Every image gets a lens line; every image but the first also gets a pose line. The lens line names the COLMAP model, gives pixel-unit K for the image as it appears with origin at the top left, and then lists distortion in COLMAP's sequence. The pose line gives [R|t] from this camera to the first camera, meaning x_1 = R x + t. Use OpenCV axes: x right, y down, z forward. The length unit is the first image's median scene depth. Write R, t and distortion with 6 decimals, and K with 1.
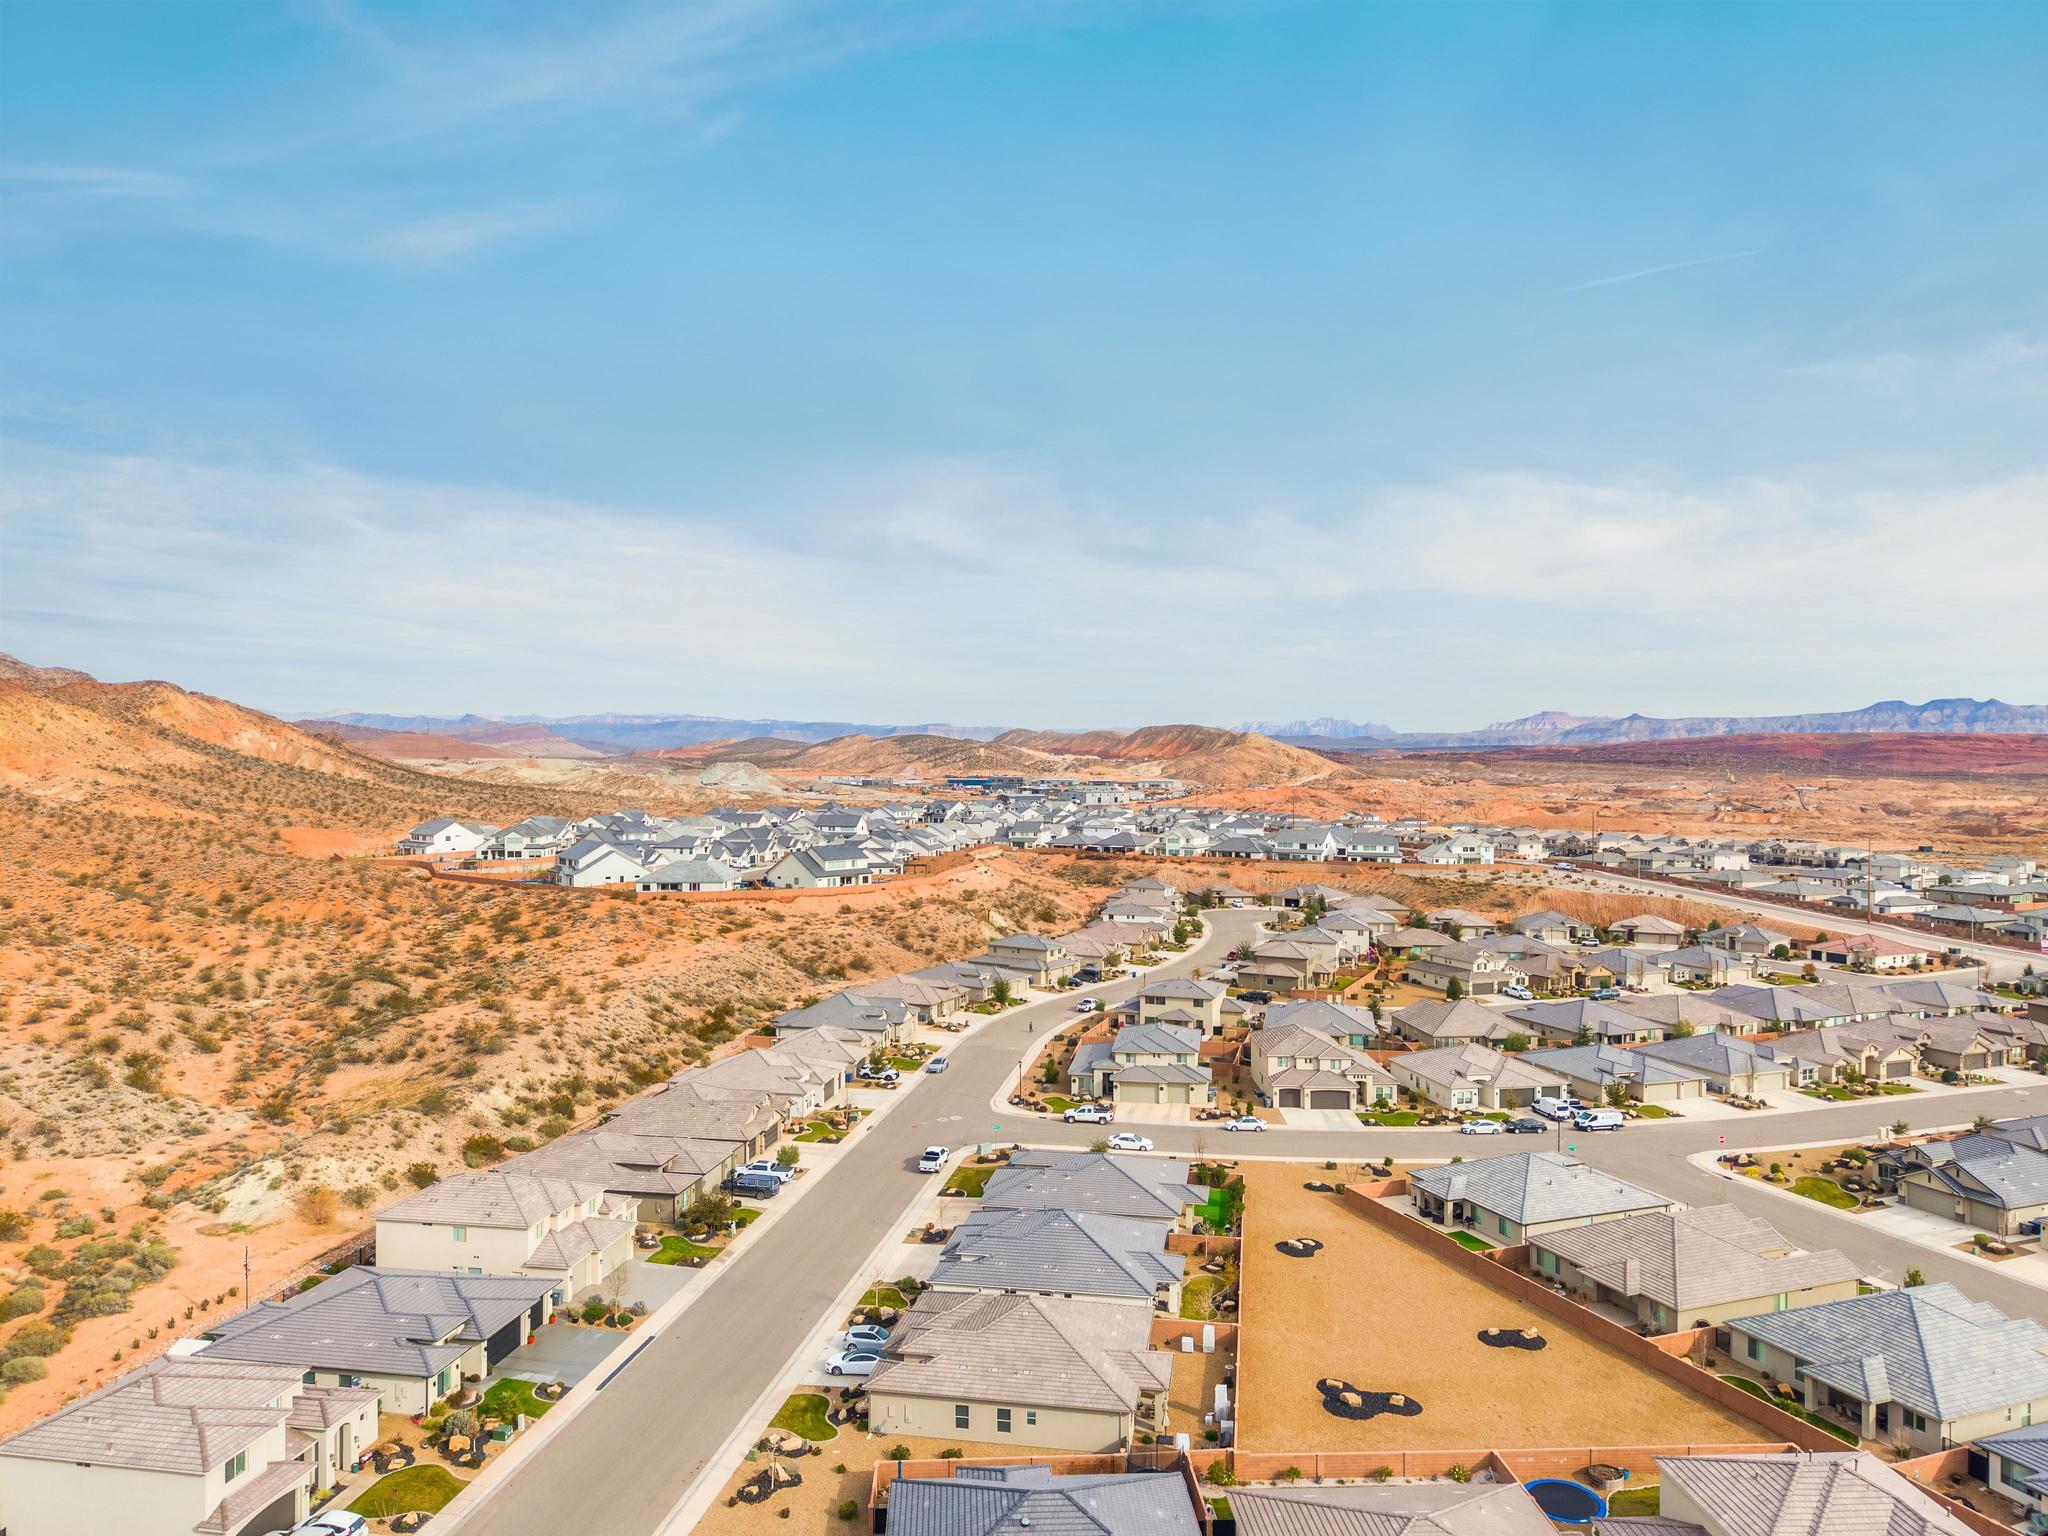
lens RADIAL K [[1364.9, 0, 1021.9], [0, 1364.9, 764.3], [0, 0, 1]] dist [0.044650, -0.052862]
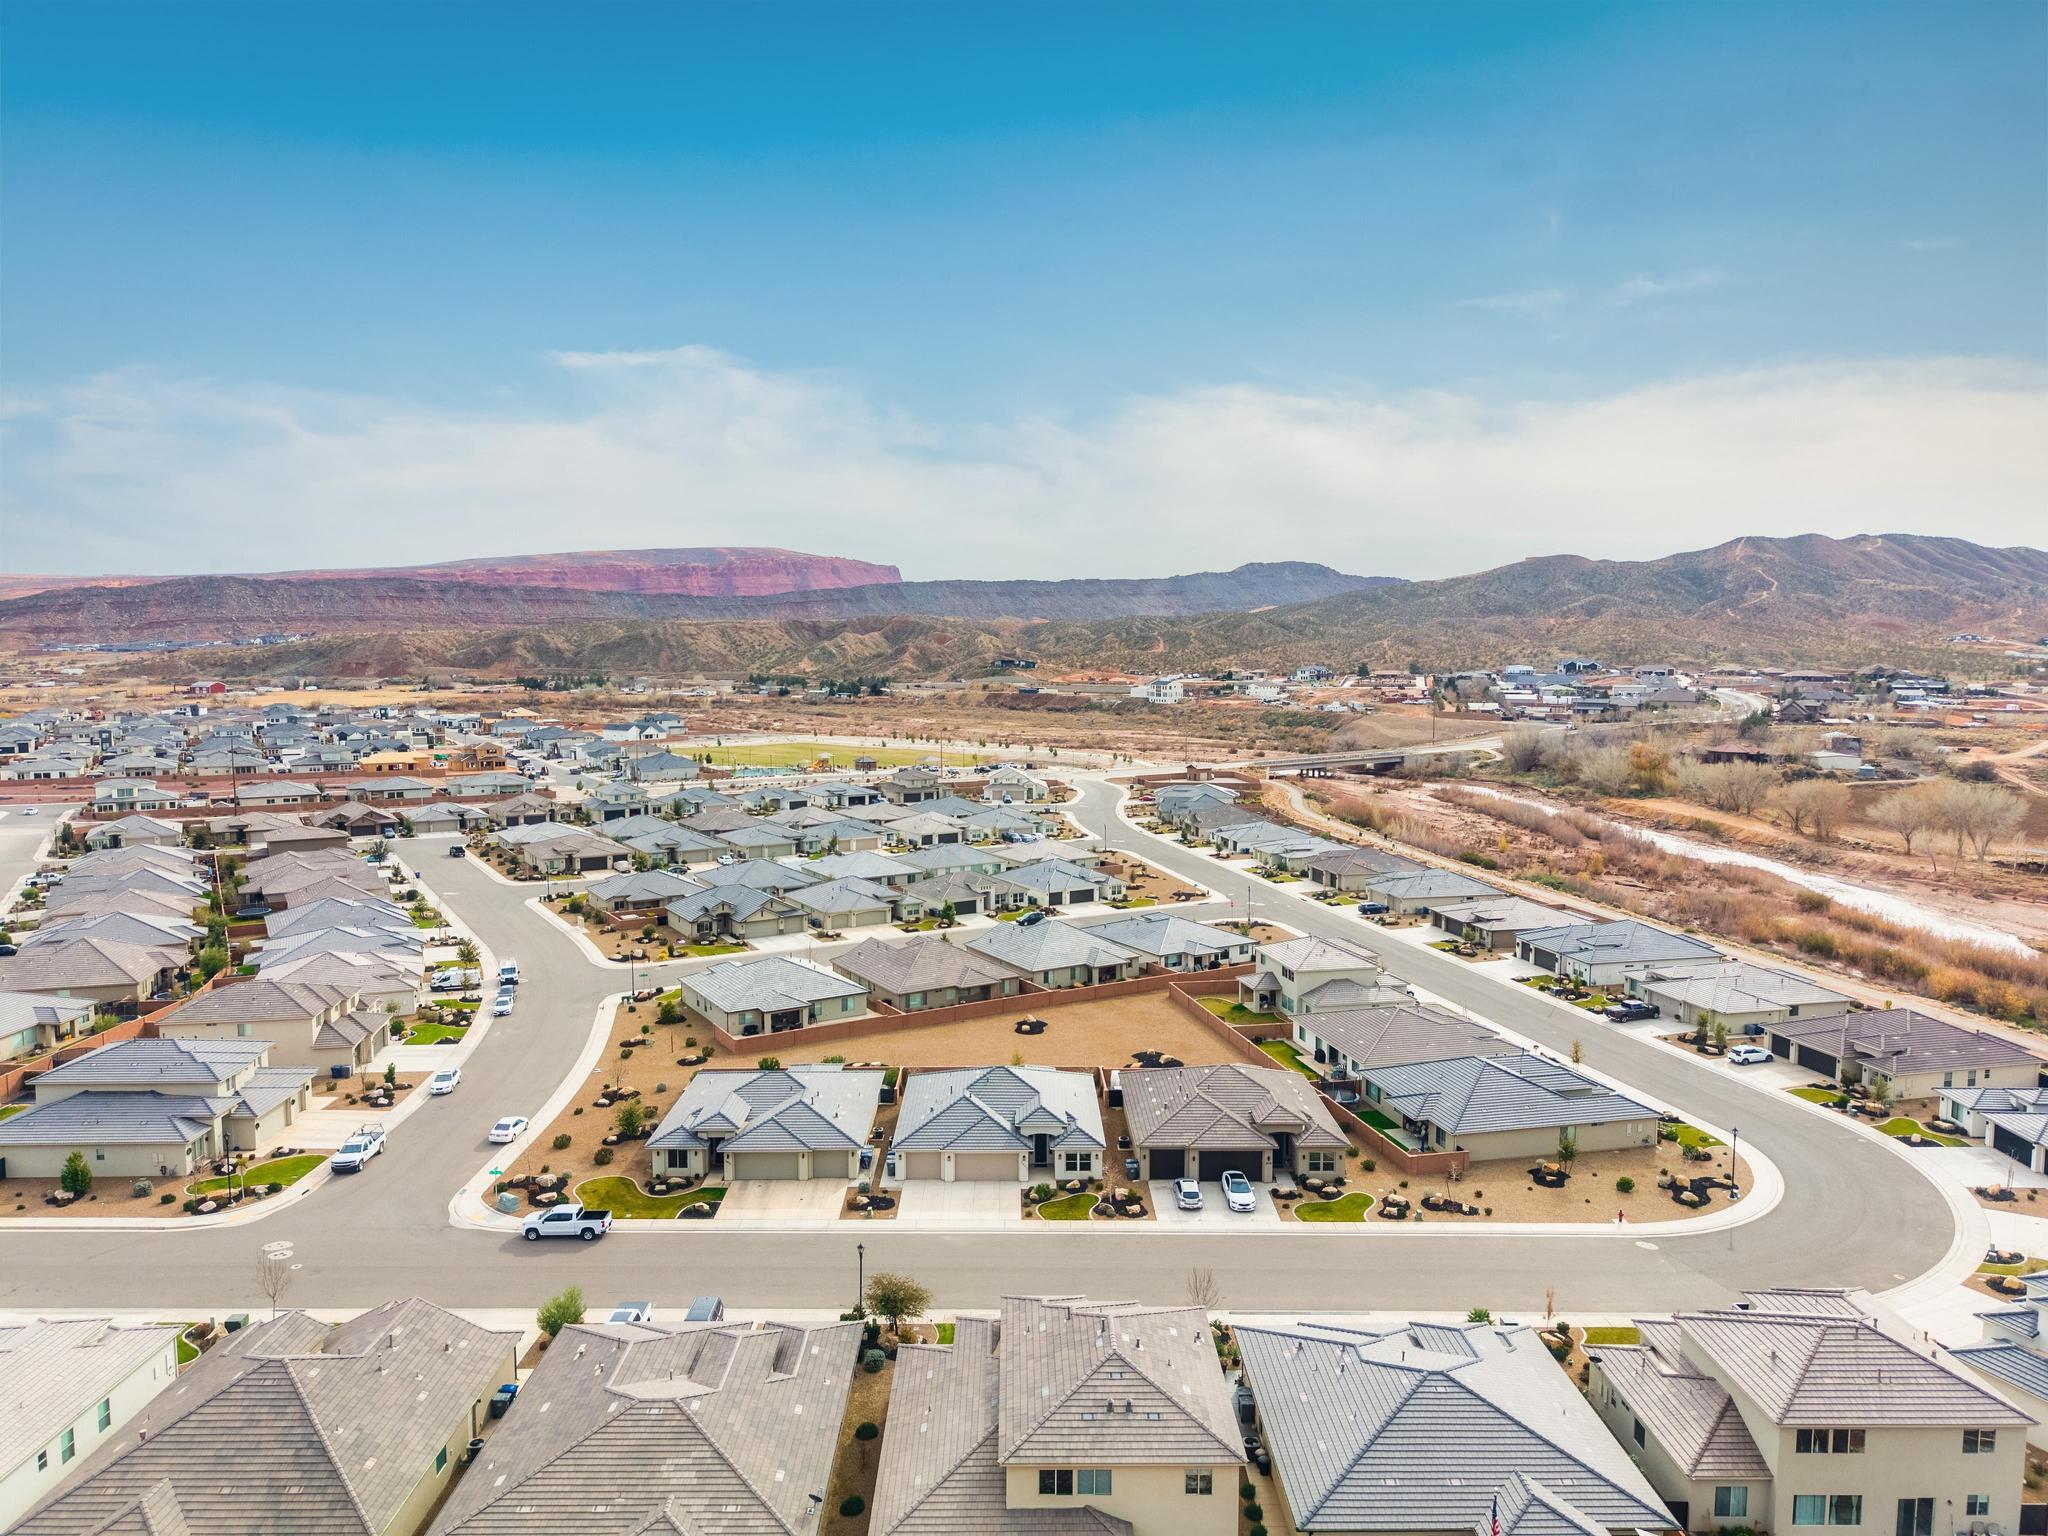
lens RADIAL K [[1364.9, 0, 1019.9], [0, 1364.9, 776.7], [0, 0, 1]] dist [0.044650, -0.052862]
pose [[-0.173451, -0.102306, 0.979514, -0.256018], [-0.000215, 0.994594, 0.103842, 0.001783], [-0.984842, 0.017801, -0.172536, 0.314446]]
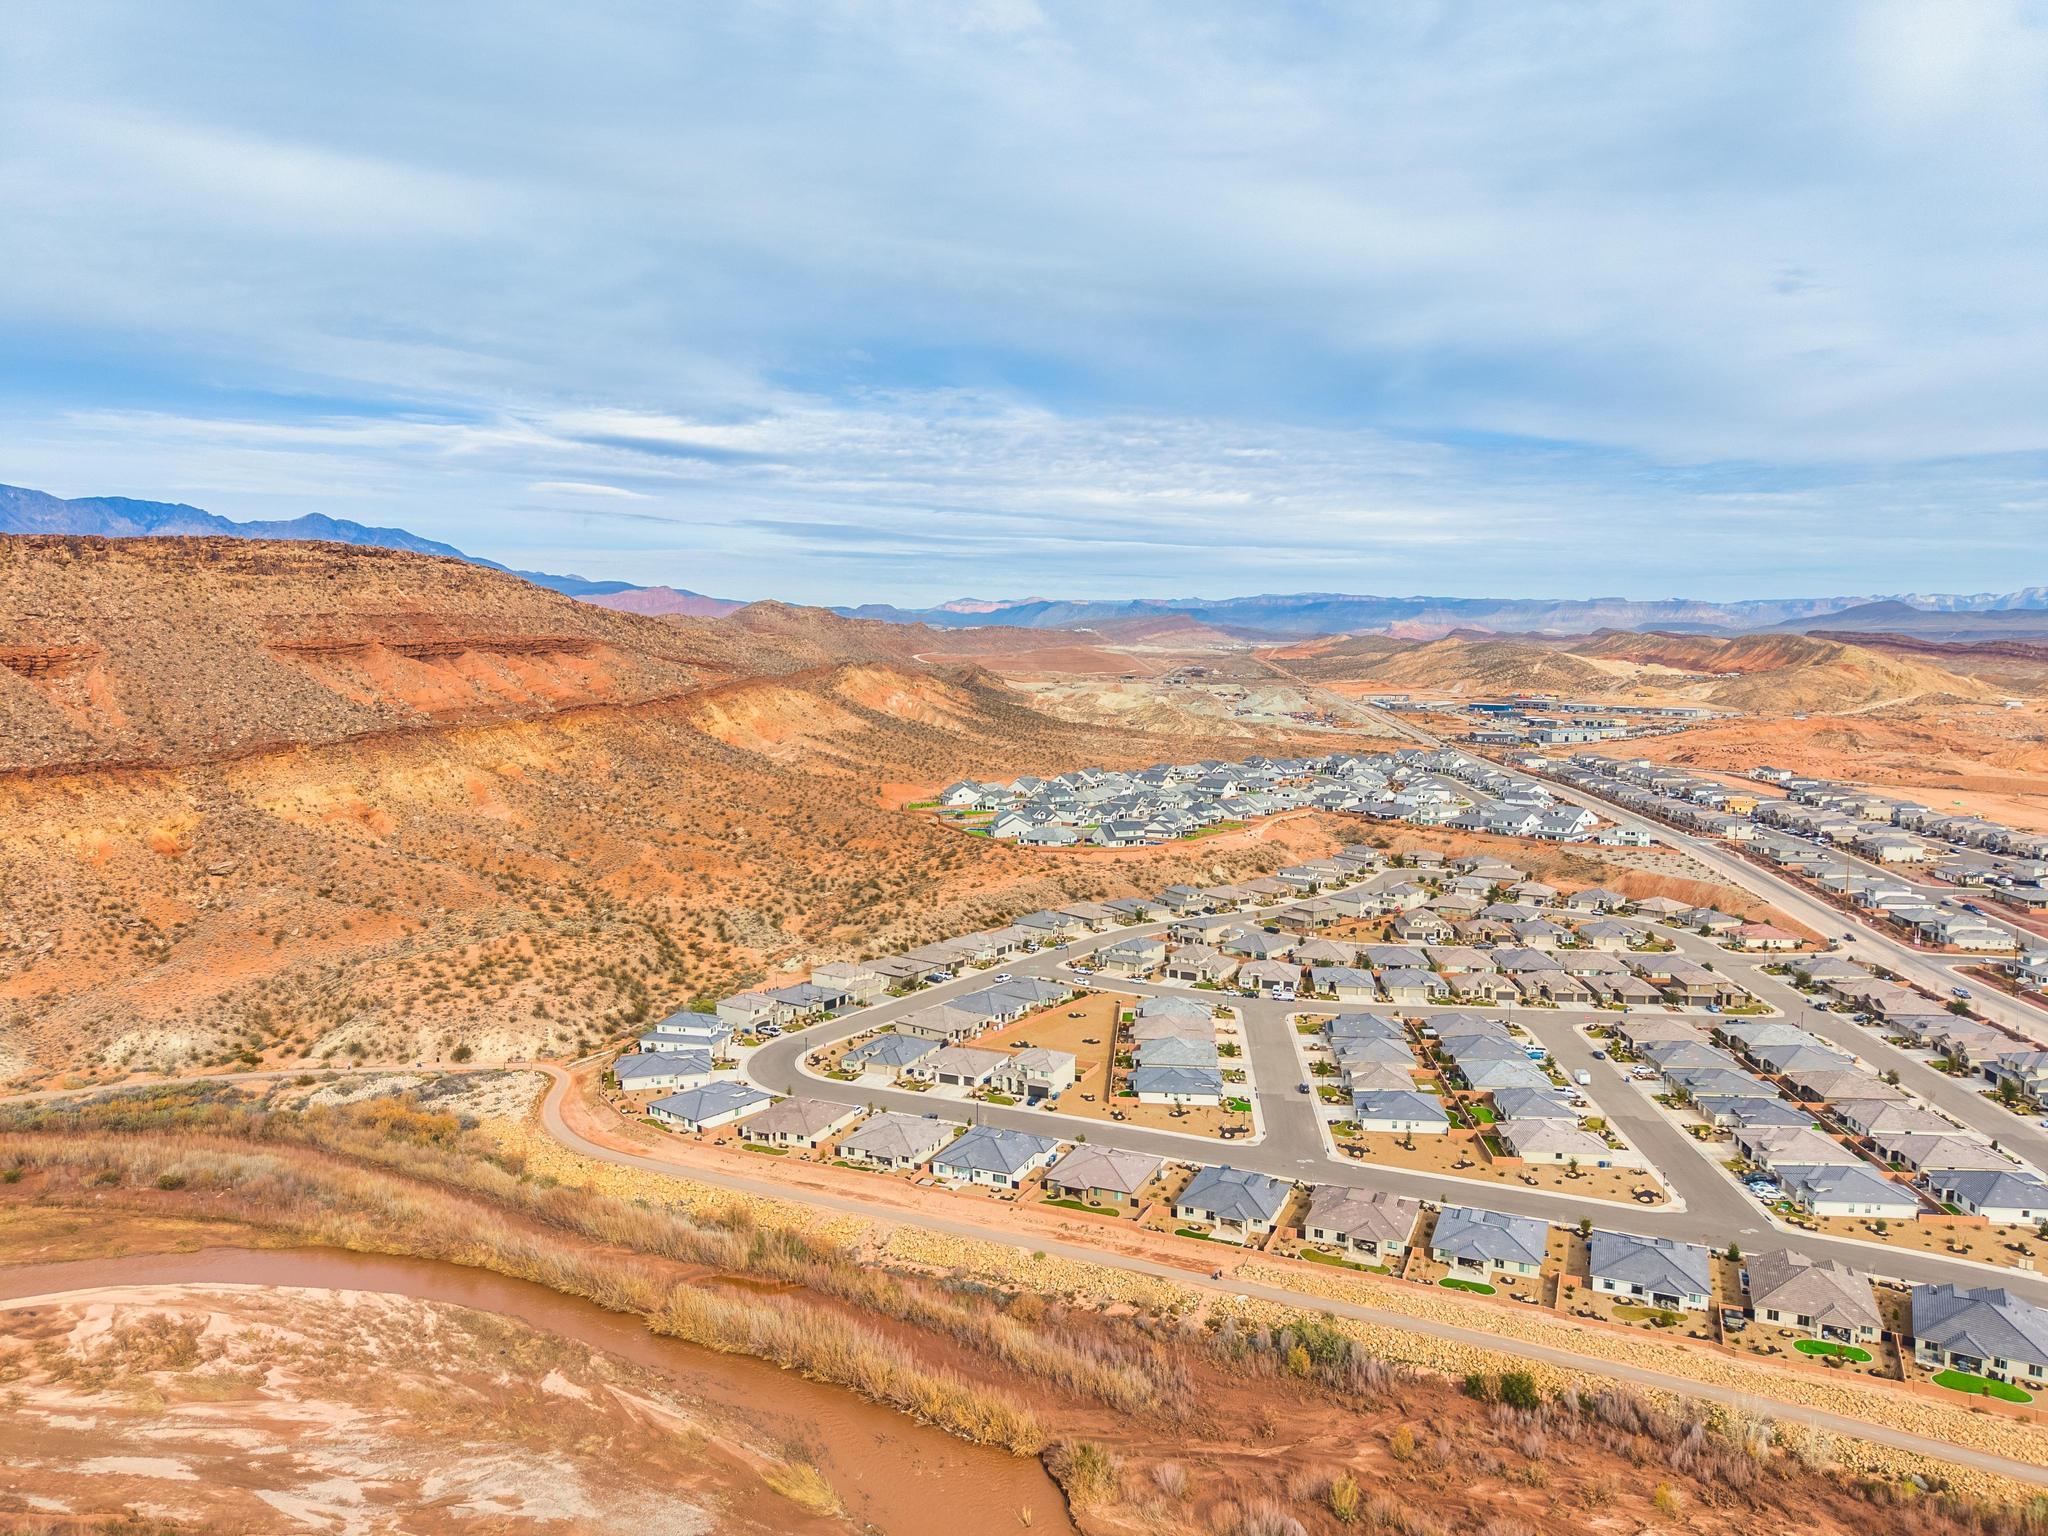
lens RADIAL K [[1364.9, 0, 1023.9], [0, 1364.9, 781.0], [0, 0, 1]] dist [0.044650, -0.052862]
pose [[0.891724, 0.040654, -0.450751, 0.415898], [0.005290, 0.994953, 0.100201, -0.132286], [0.452550, -0.091736, 0.887008, -0.477682]]
